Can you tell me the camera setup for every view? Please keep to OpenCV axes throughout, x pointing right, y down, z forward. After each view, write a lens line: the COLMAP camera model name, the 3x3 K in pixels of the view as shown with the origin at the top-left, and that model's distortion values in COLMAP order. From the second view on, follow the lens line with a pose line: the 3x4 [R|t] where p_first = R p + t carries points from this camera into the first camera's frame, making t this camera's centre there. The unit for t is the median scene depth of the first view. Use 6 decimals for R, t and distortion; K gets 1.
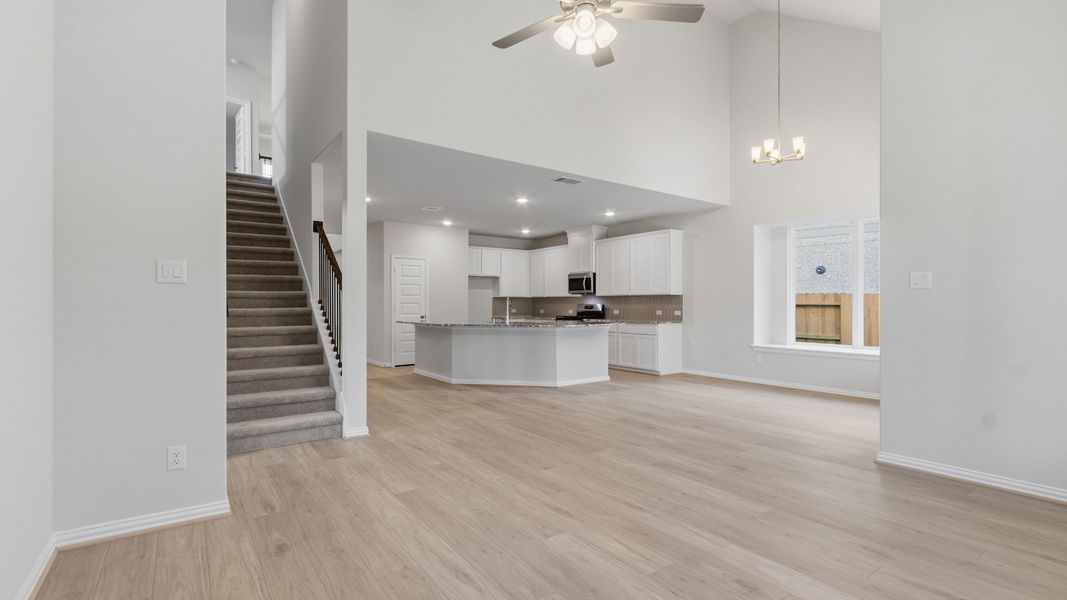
lens RADIAL K [[487.2, 0, 524.6], [0, 487.2, 302.2], [0, 0, 1]] dist [0.001728, 0.000831]
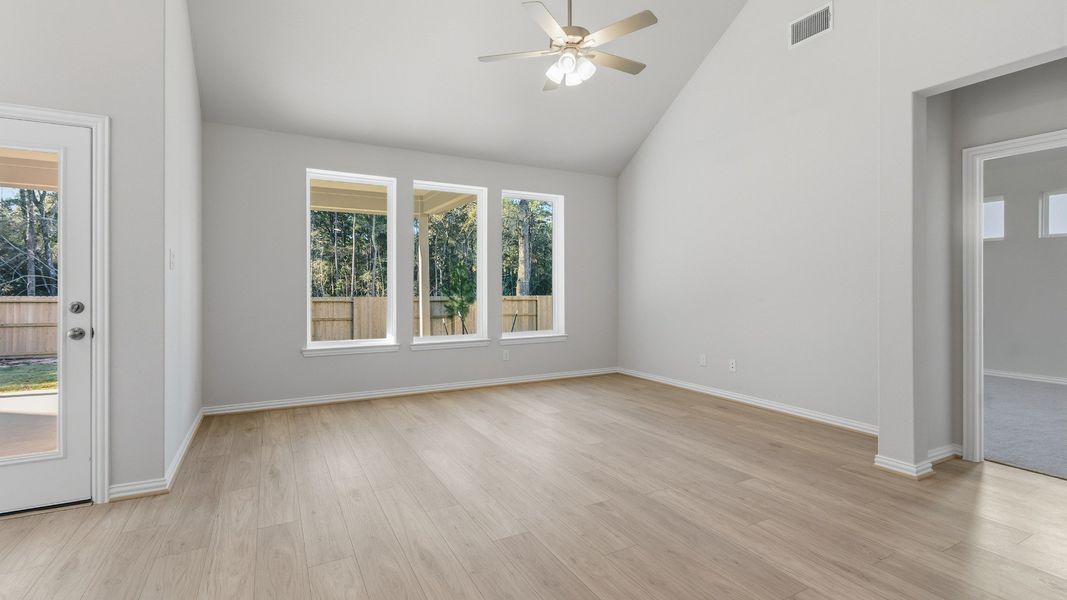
lens RADIAL K [[487.2, 0, 529.5], [0, 487.2, 283.9], [0, 0, 1]] dist [0.001728, 0.000831]
pose [[-0.993571, -0.000794, 0.113210, 0.063550], [-0.001634, 0.999972, -0.007327, 0.002777], [-0.113201, -0.007465, -0.993544, 1.636723]]
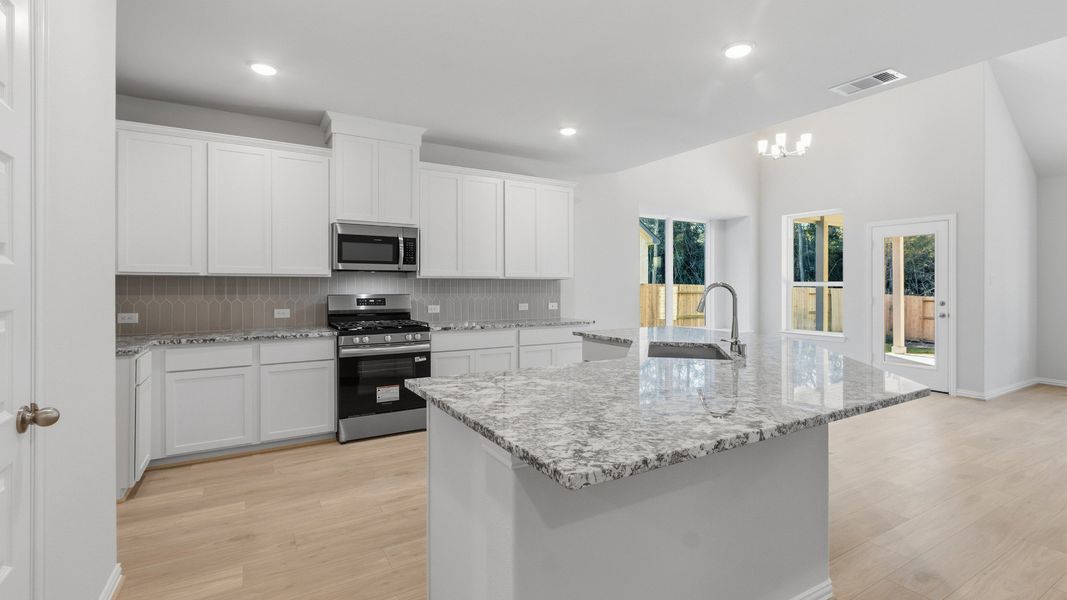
lens RADIAL K [[487.2, 0, 530.6], [0, 487.2, 288.6], [0, 0, 1]] dist [0.001728, 0.000831]
pose [[0.072344, -0.004239, 0.997371, -0.834075], [-0.006516, 0.999968, 0.004722, -0.013008], [-0.997358, -0.006840, 0.072314, 2.193131]]
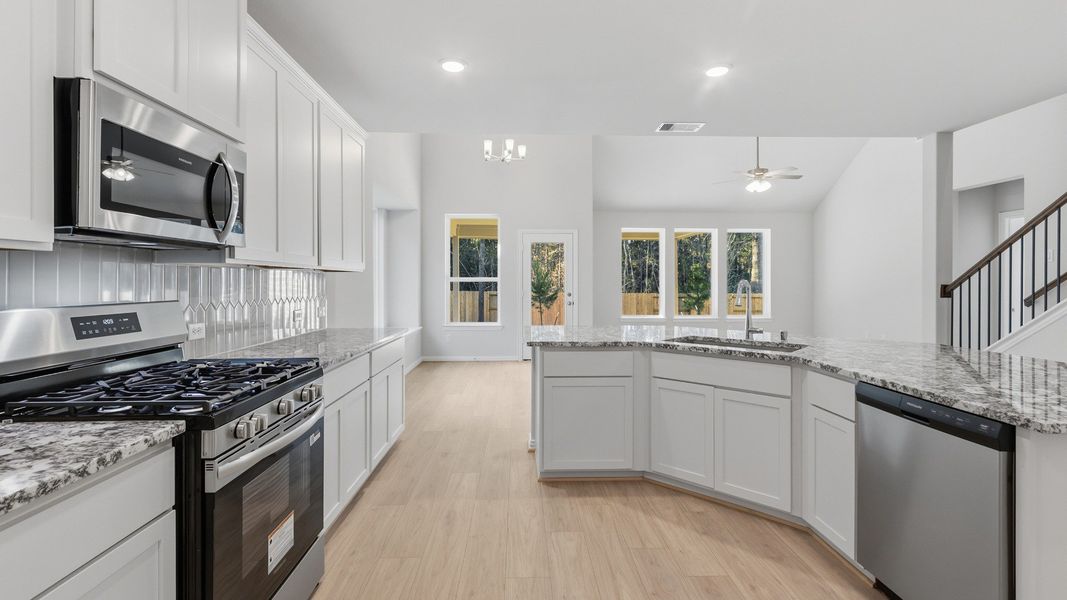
lens RADIAL K [[487.2, 0, 533.7], [0, 487.2, 301.9], [0, 0, 1]] dist [0.001728, 0.000831]
pose [[-0.841798, -0.021408, 0.539367, -0.208720], [-0.002692, 0.999367, 0.035463, -0.009154], [-0.539785, 0.028400, -0.841324, 2.848446]]
